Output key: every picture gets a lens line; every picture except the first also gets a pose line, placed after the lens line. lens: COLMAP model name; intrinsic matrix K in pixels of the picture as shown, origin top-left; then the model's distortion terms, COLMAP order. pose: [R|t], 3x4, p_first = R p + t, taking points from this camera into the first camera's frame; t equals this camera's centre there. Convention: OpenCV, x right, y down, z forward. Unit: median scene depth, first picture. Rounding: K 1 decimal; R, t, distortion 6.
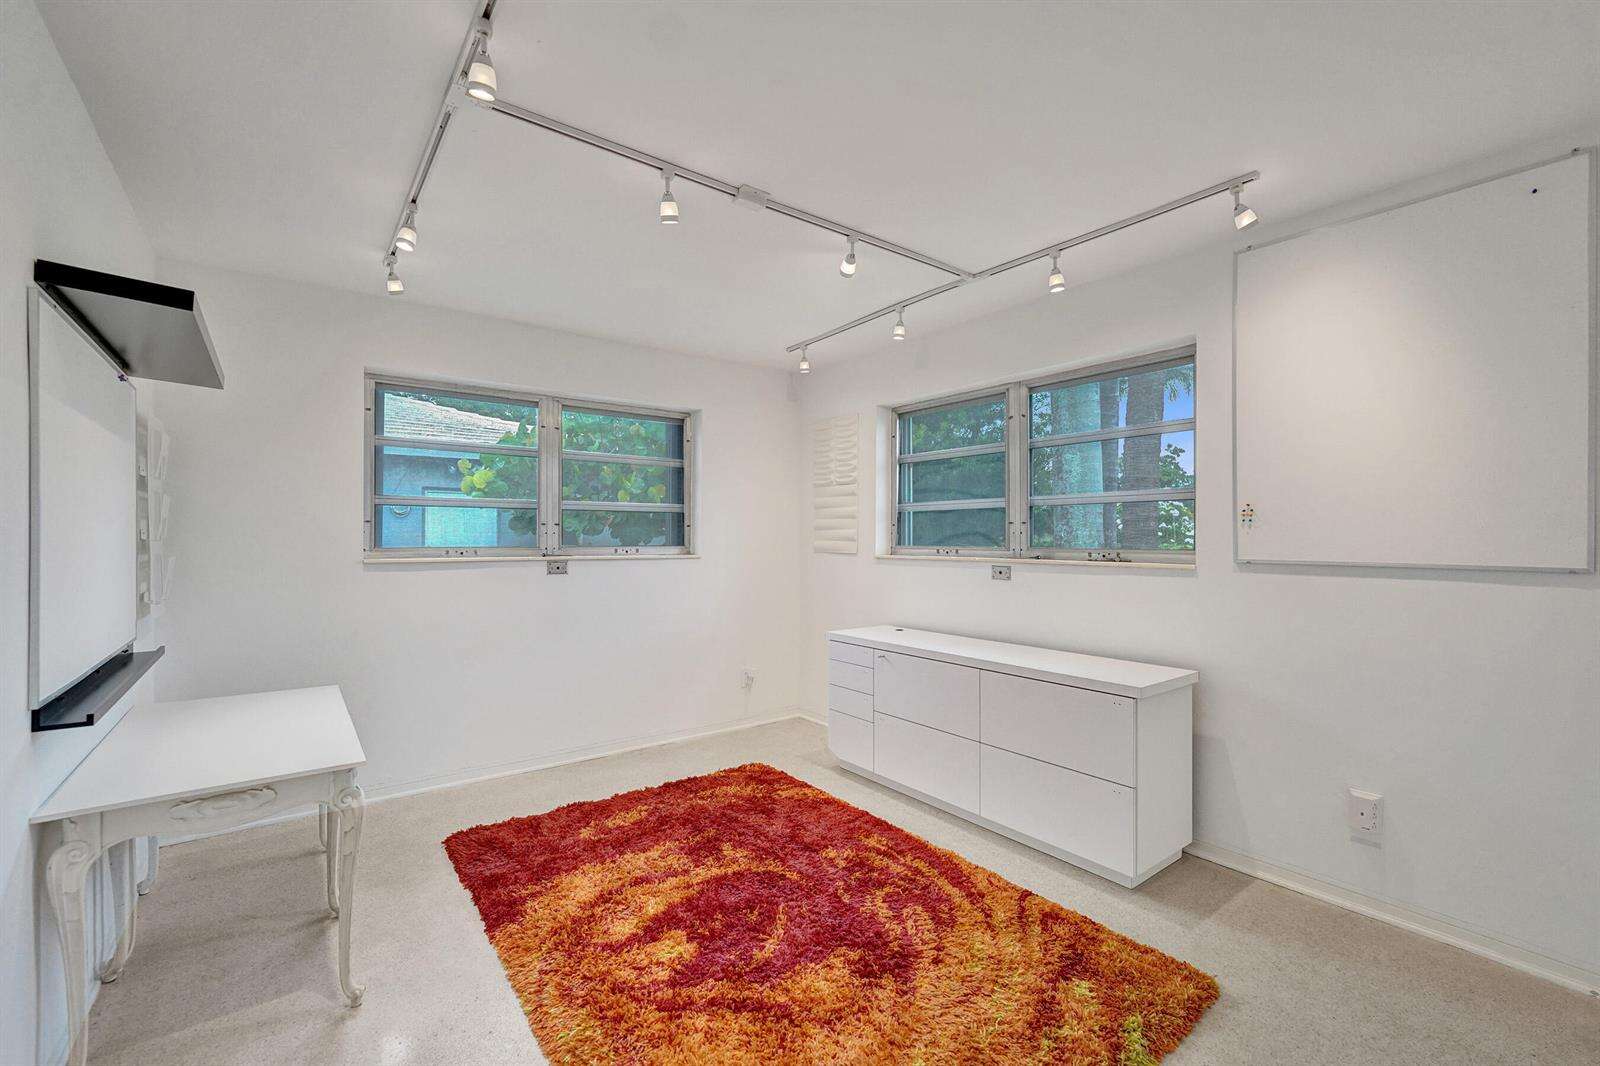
lens RADIAL K [[672.7, 0, 792.4], [0, 672.7, 538.2], [0, 0, 1]] dist [-0.008310, 0.000025]
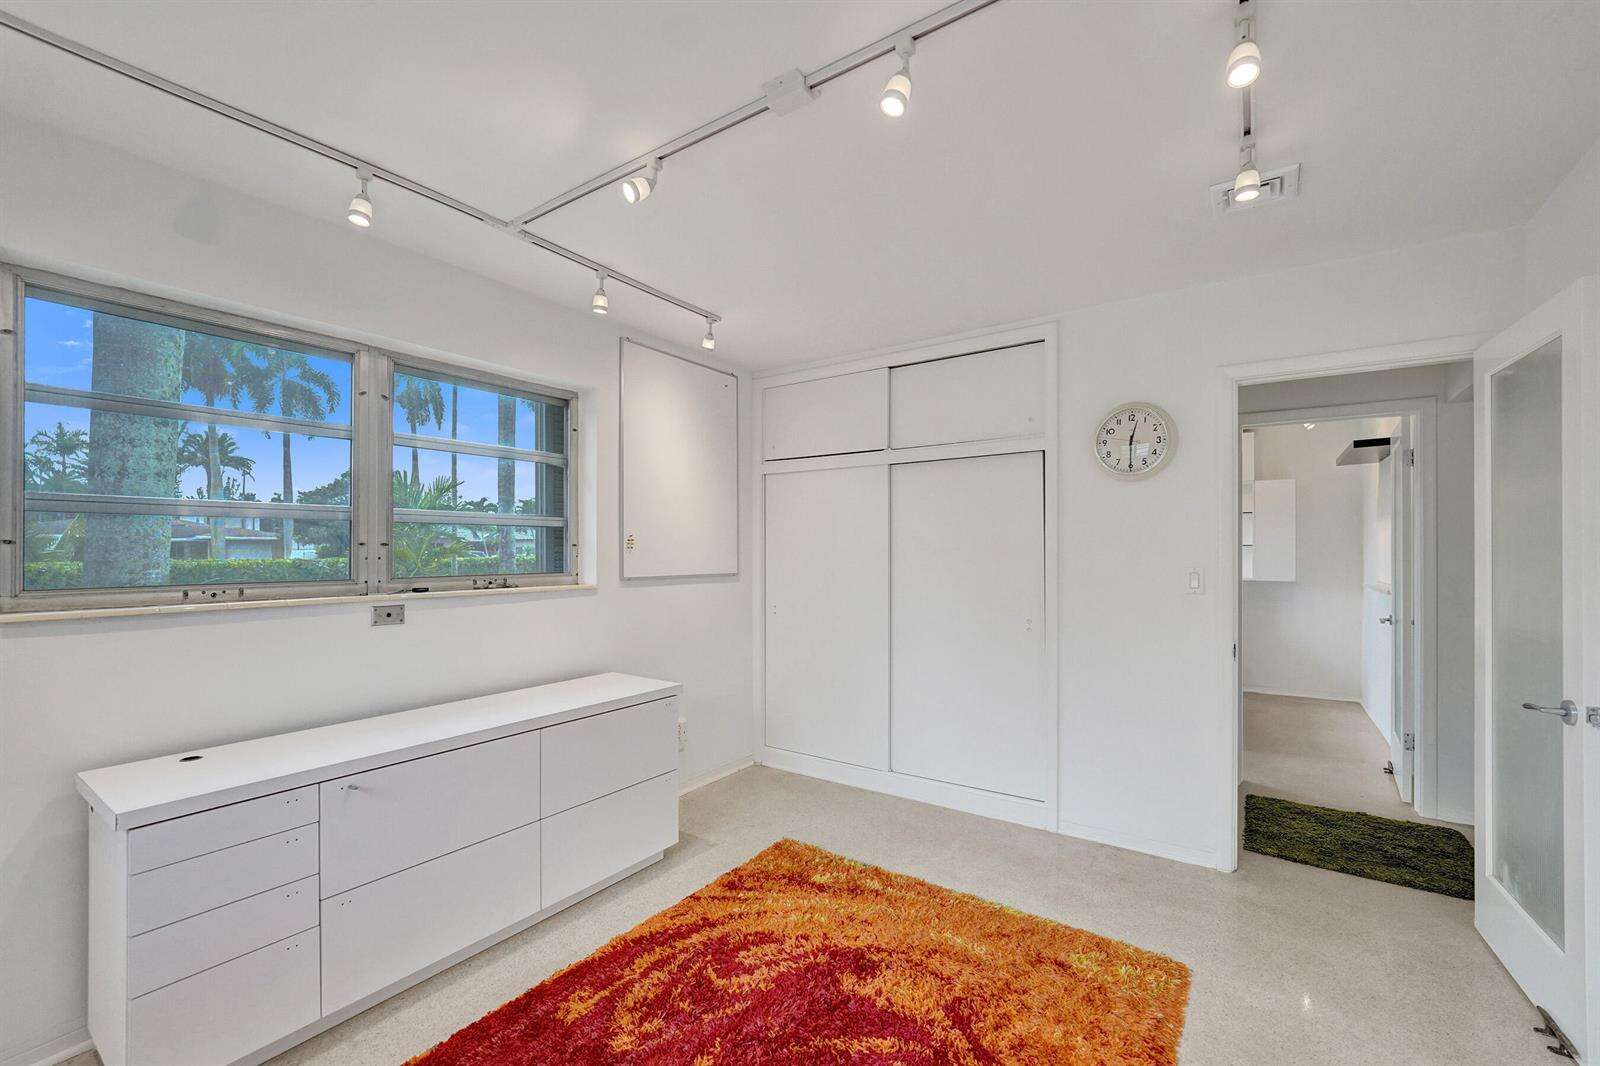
lens RADIAL K [[663.7, 0, 796.4], [0, 663.7, 552.0], [0, 0, 1]] dist [0.013721, -0.000090]
pose [[-0.311317, 0.000650, 0.950306, -0.654524], [0.008252, 0.999964, 0.002020, -0.017059], [-0.950270, 0.008470, -0.311311, 1.084163]]
